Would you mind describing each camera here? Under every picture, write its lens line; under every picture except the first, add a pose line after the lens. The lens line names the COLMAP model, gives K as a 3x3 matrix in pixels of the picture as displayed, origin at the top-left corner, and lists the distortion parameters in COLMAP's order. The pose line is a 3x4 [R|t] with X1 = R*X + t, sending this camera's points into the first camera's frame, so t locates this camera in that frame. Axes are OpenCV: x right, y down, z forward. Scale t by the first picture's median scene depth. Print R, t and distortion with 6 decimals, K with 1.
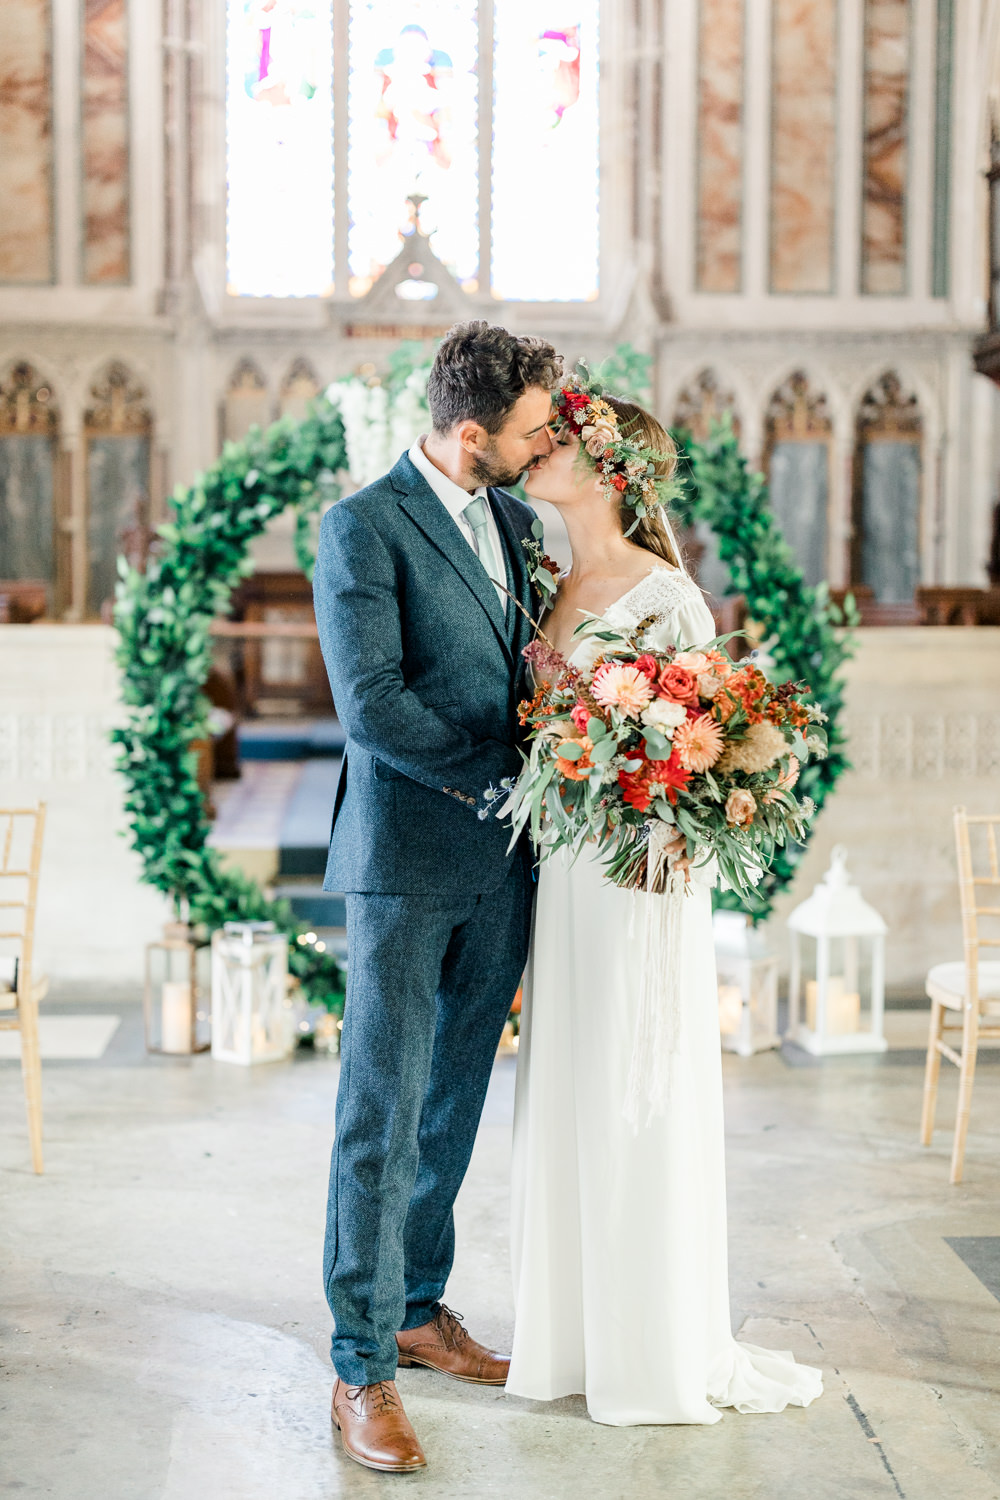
lens RADIAL K [[2214.9, 0, 499.8], [0, 2214.9, 658.7], [0, 0, 1]] dist [0.009322, 0.085265]
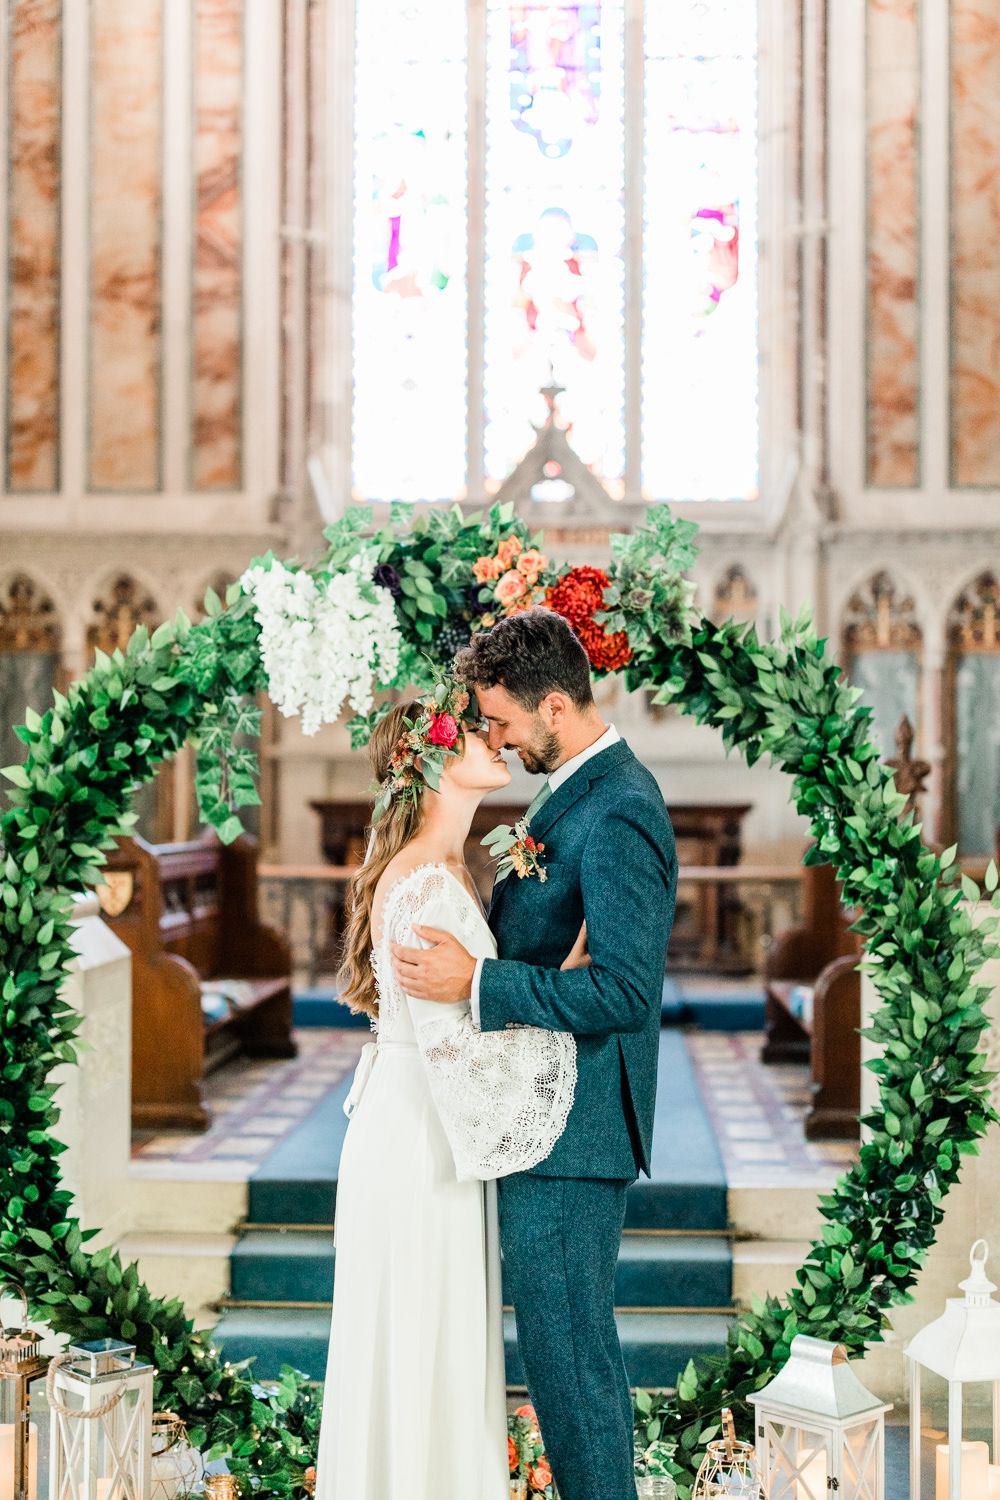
lens RADIAL K [[2147.9, 0, 468.5], [0, 2147.9, 721.0], [0, 0, 1]] dist [0.007690, 0.045140]
pose [[0.992949, -0.005750, -0.118400, 0.032117], [-0.002556, 0.997552, -0.069886, -0.010839], [0.118512, 0.069695, 0.990504, 0.133731]]
